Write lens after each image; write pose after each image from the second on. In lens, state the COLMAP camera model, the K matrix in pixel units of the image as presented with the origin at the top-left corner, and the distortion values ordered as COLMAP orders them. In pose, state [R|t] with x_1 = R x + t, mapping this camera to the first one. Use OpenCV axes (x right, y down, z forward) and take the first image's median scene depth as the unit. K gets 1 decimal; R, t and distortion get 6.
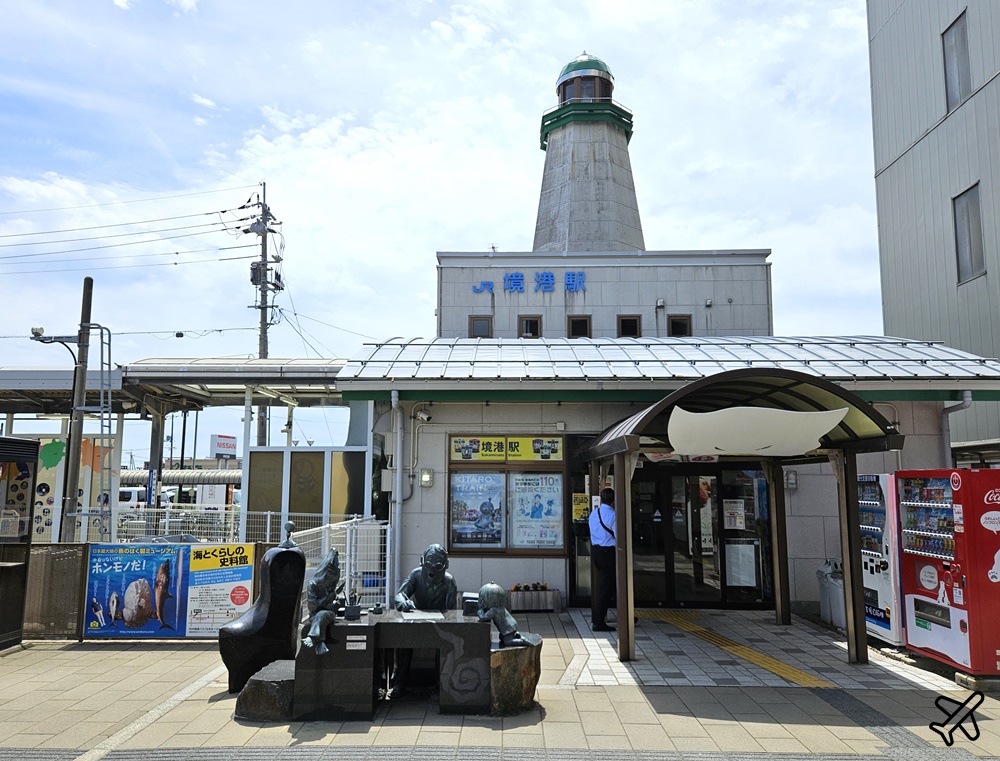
lens RADIAL K [[777.3, 0, 498.3], [0, 777.3, 380.9], [0, 0, 1]] dist [-0.000550, 0.001023]
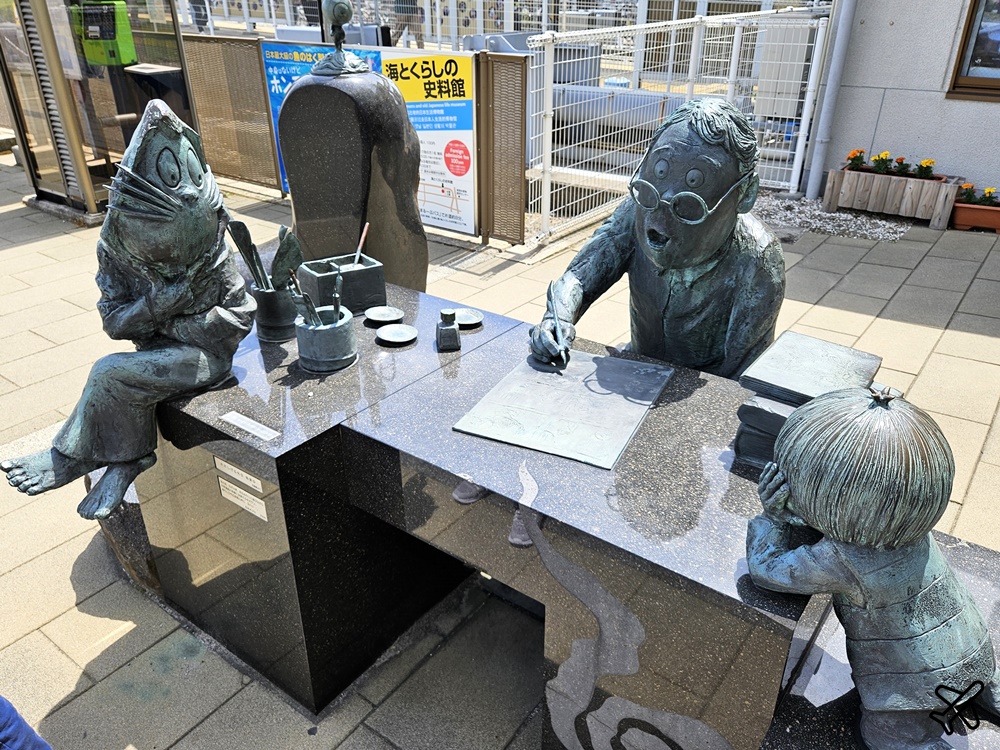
lens RADIAL K [[762.1, 0, 498.3], [0, 762.1, 375.3], [0, 0, 1]] dist [0.045999, 0.003995]
pose [[0.798347, 0.269501, -0.538527, 0.010279], [0.087989, 0.832468, 0.547042, 0.115793], [0.595735, -0.484114, 0.640885, 0.606820]]
